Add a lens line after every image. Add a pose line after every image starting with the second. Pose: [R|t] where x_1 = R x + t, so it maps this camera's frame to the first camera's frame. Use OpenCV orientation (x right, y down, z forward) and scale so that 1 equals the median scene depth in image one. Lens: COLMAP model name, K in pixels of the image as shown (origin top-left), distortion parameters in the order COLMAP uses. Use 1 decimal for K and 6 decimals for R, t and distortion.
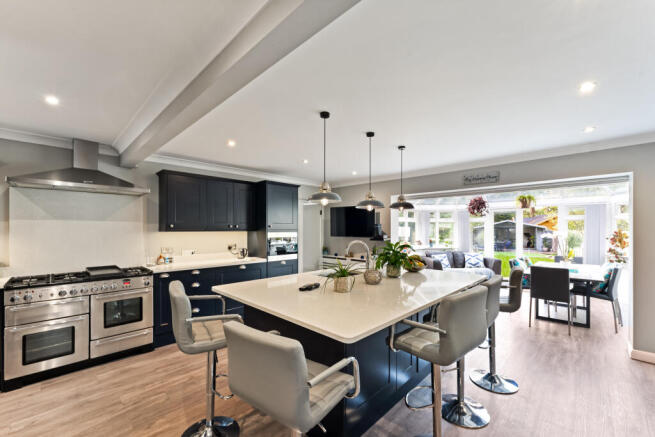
lens RADIAL K [[270.8, 0, 324.8], [0, 270.8, 228.3], [0, 0, 1]] dist [0.001036, -0.000019]
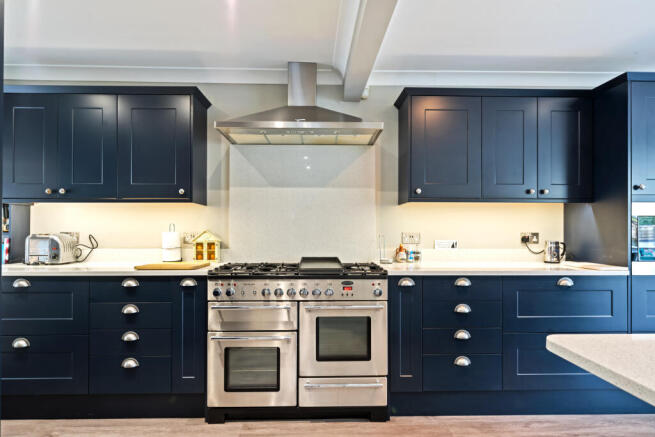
lens RADIAL K [[372.9, 0, 328.5], [0, 372.9, 222.0], [0, 0, 1]] dist [0.007072, 0.000898]
pose [[0.734412, -0.004958, -0.678686, -0.220315], [-0.002691, 0.999944, -0.010217, 0.068611], [0.678698, 0.009330, 0.734358, 0.380160]]
